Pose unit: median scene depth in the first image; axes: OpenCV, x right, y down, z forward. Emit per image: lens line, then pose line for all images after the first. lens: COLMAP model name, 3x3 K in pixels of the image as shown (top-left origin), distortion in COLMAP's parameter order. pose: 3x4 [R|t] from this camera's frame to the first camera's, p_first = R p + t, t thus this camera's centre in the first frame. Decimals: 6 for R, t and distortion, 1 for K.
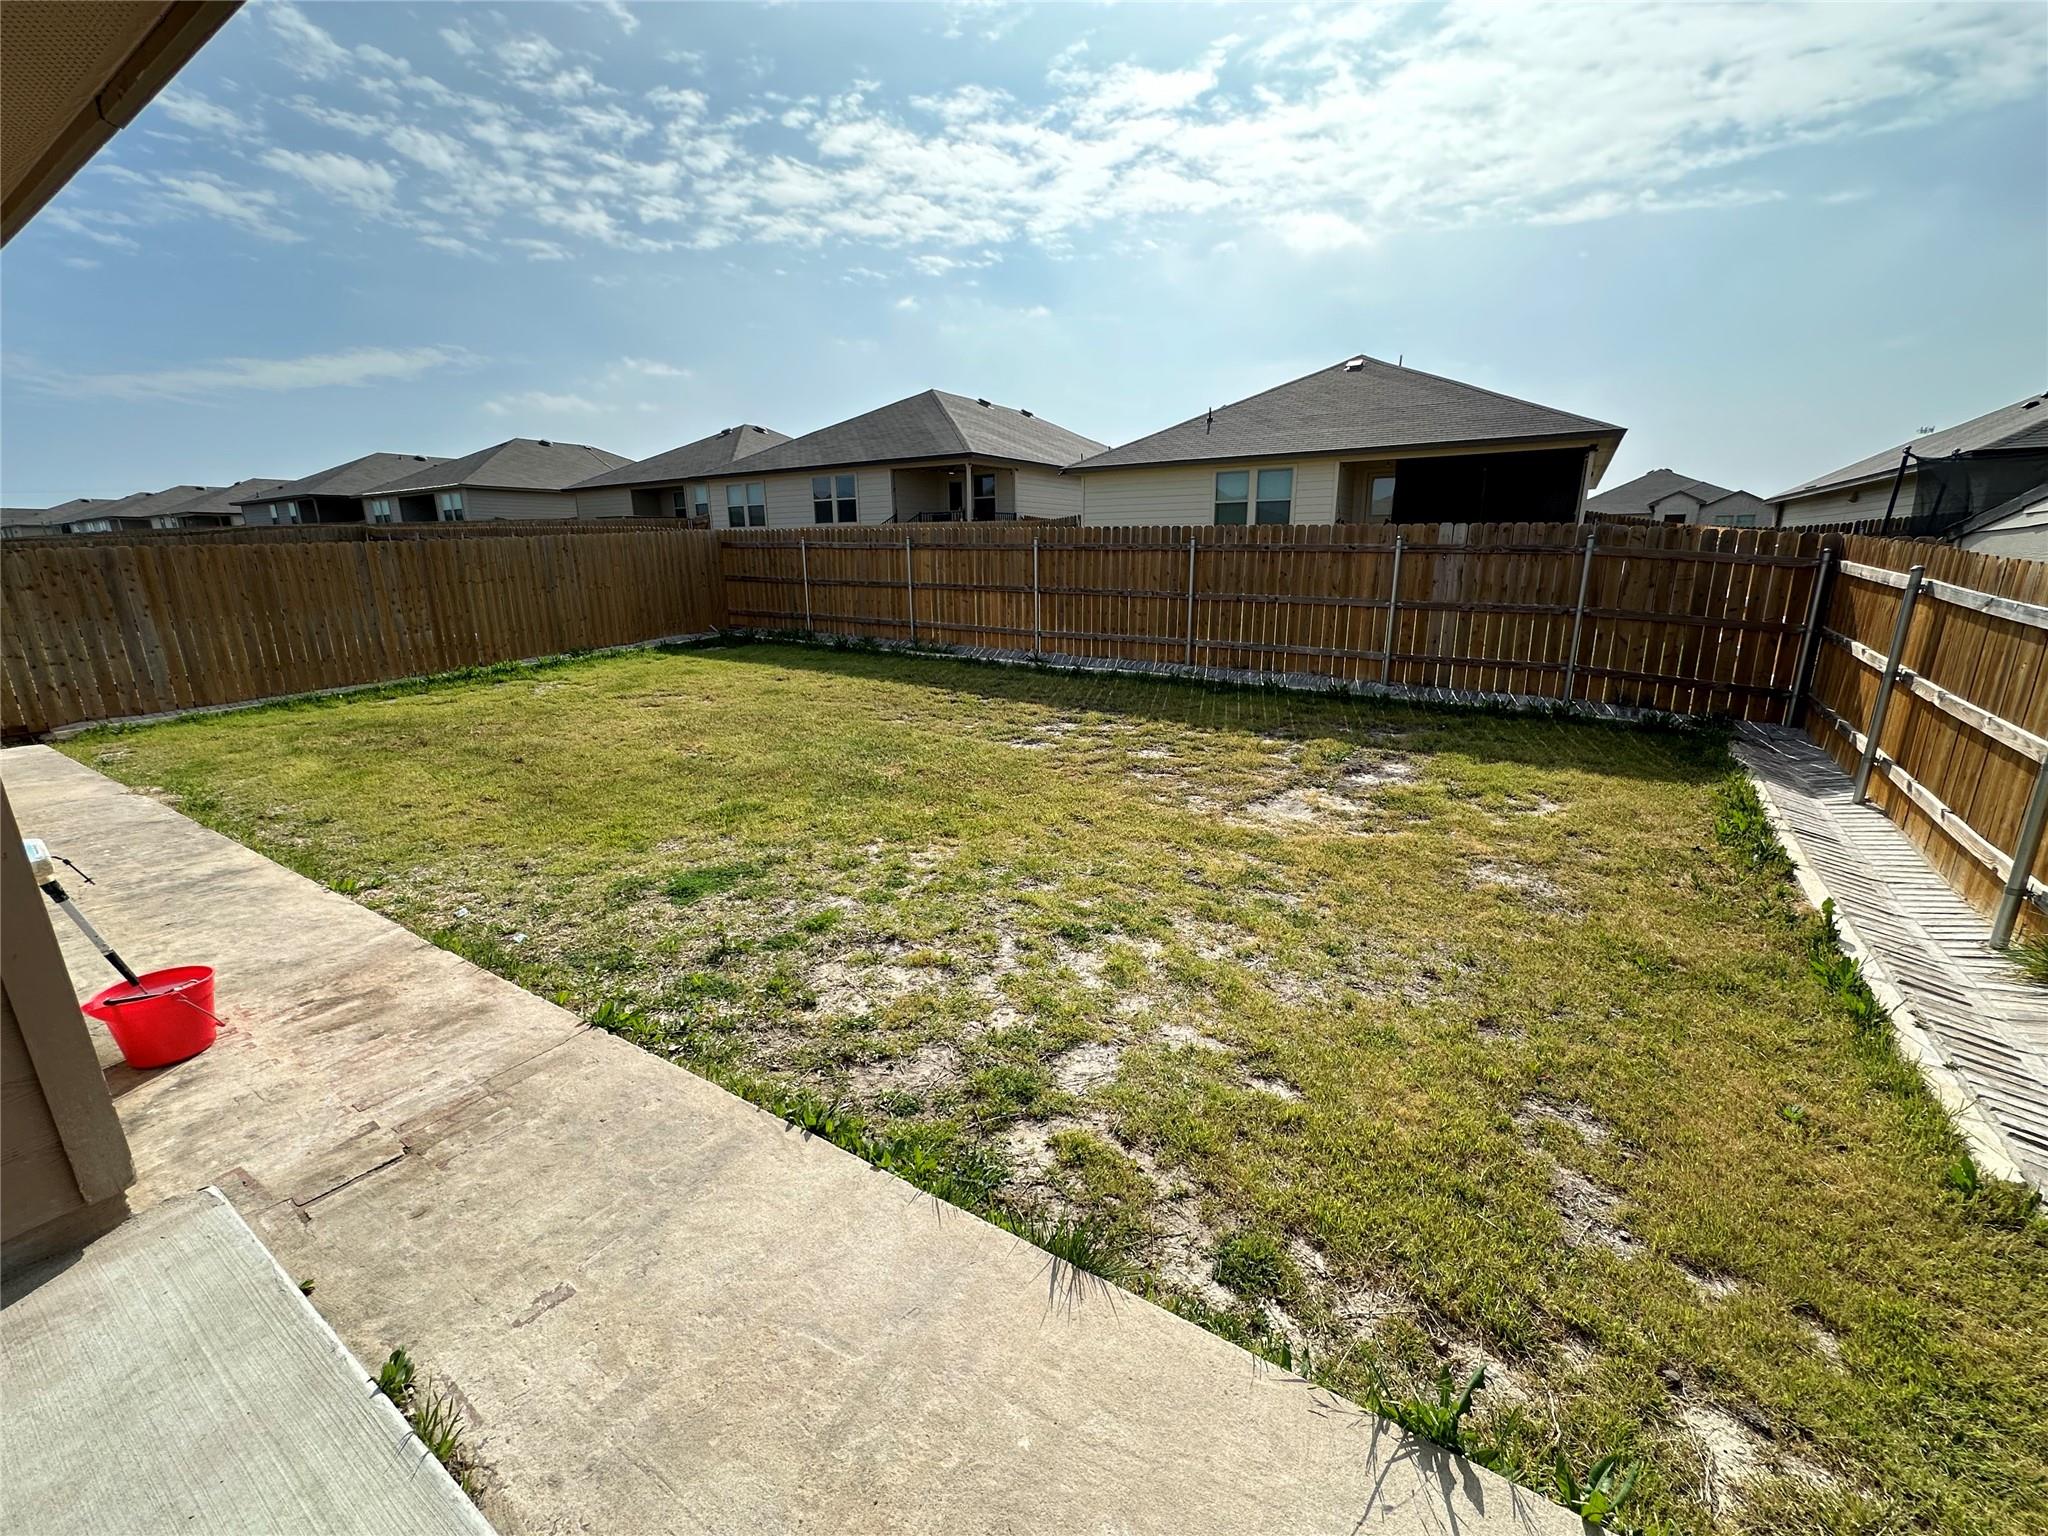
lens RADIAL K [[819.6, 0, 1027.4], [0, 819.6, 769.5], [0, 0, 1]] dist [-0.001643, 0.000496]
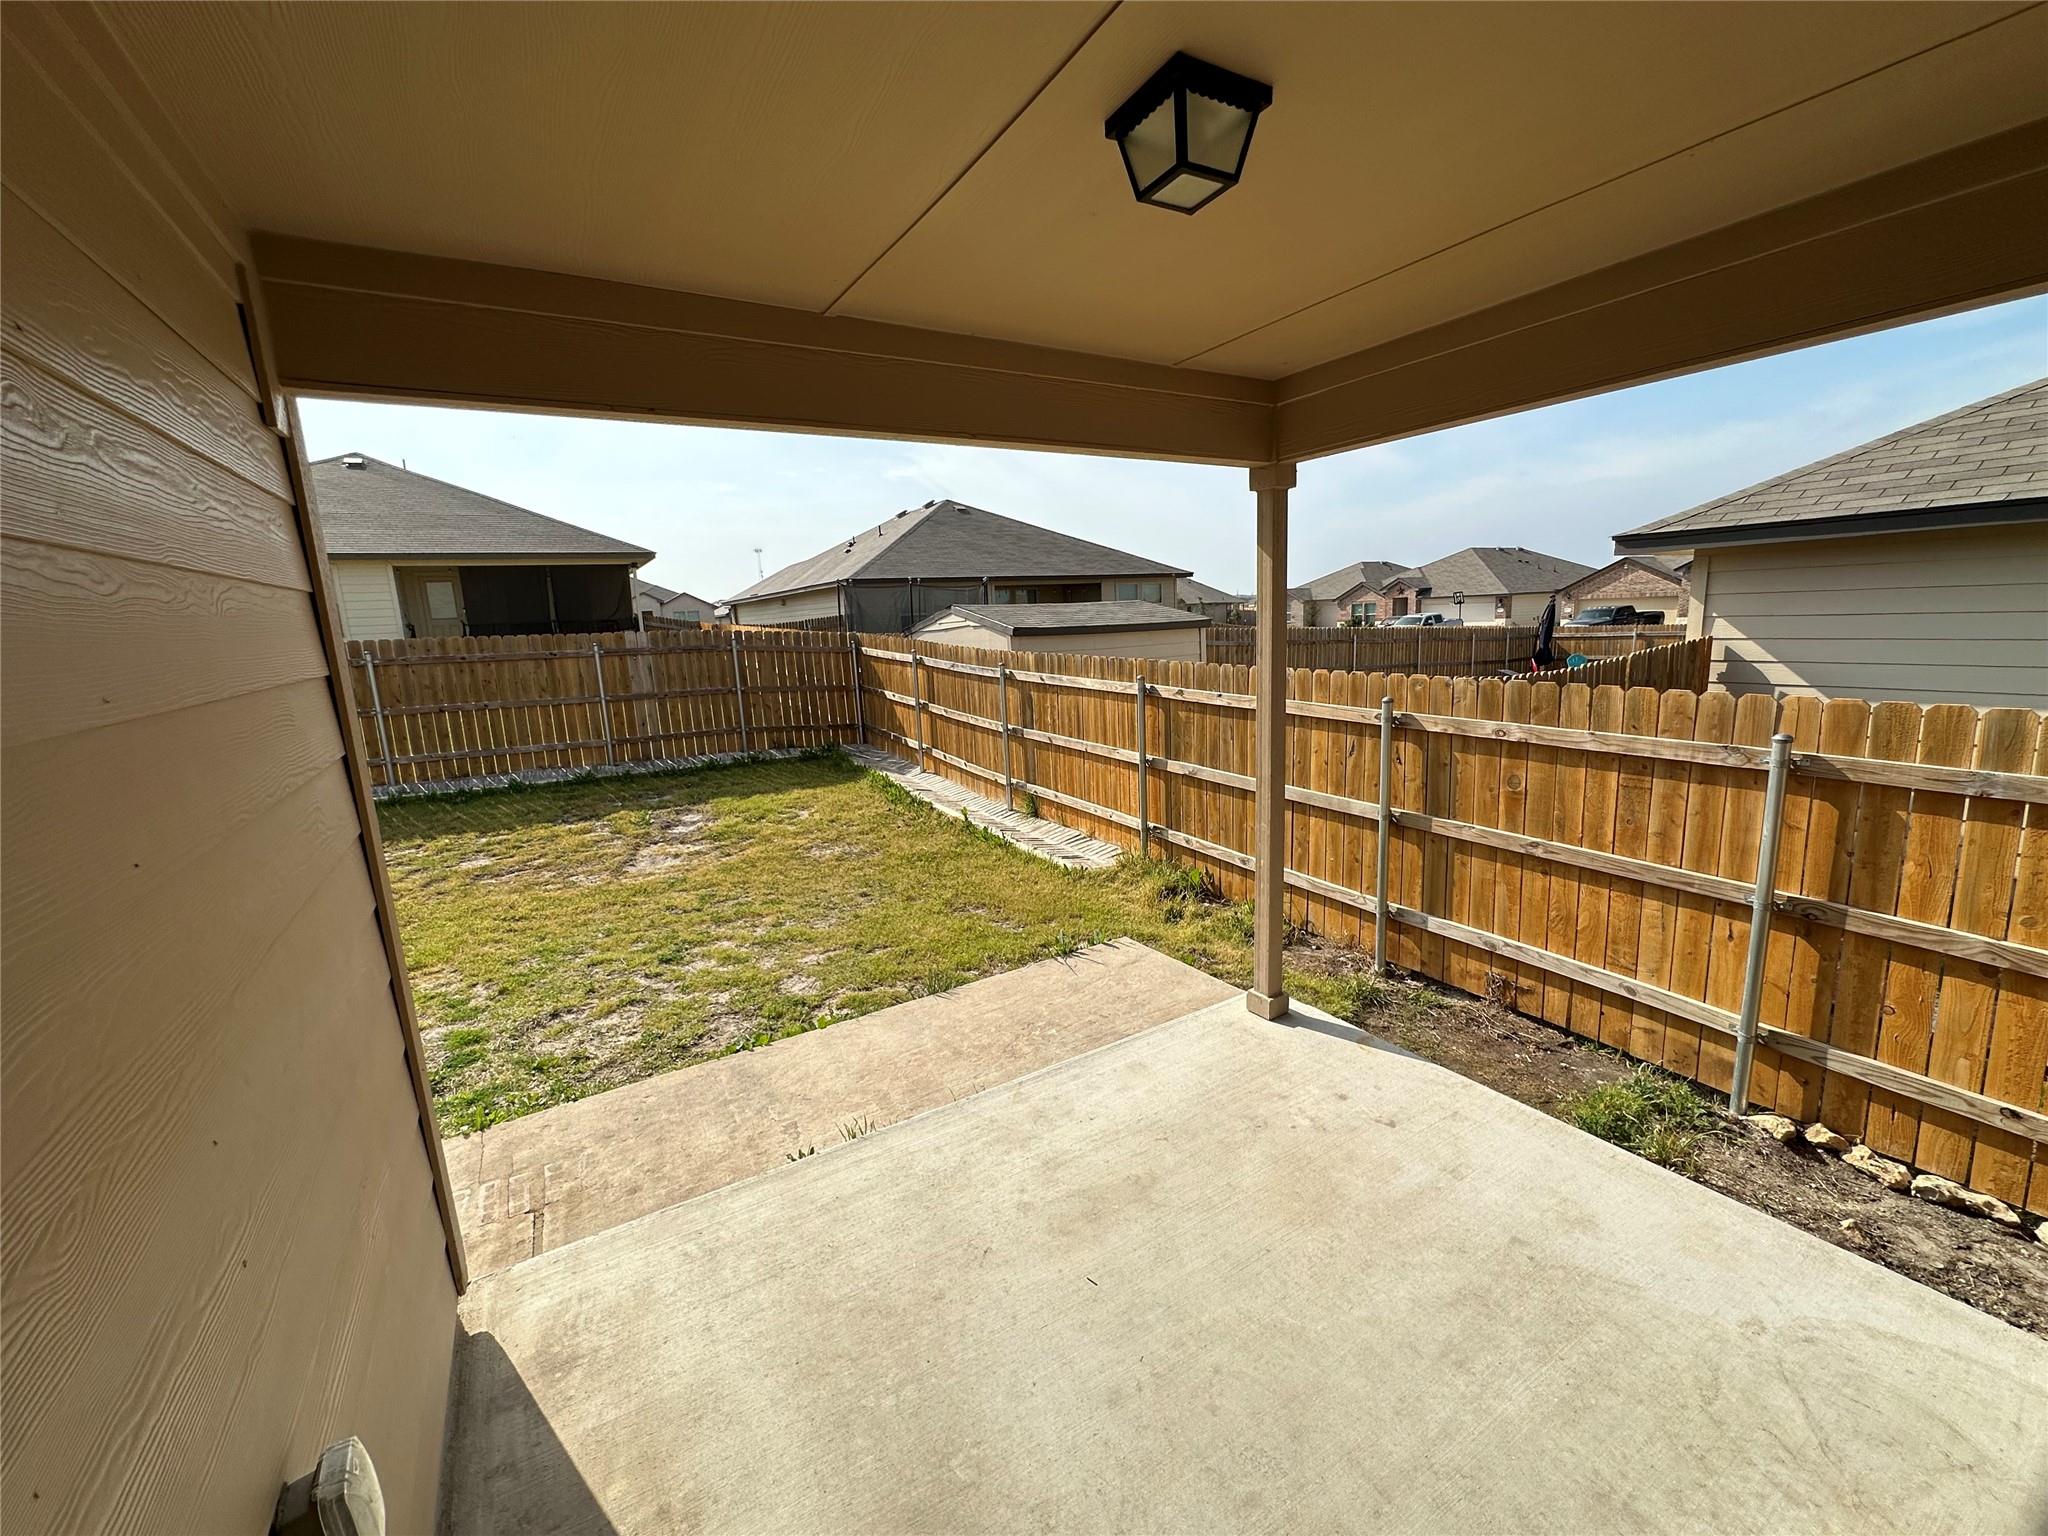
lens RADIAL K [[819.6, 0, 1027.4], [0, 819.6, 769.5], [0, 0, 1]] dist [-0.001643, 0.000496]
pose [[0.446529, -0.174779, 0.877533, -0.538246], [0.268649, 0.961676, 0.054836, -0.003808], [-0.853486, 0.211263, 0.476371, -0.111554]]
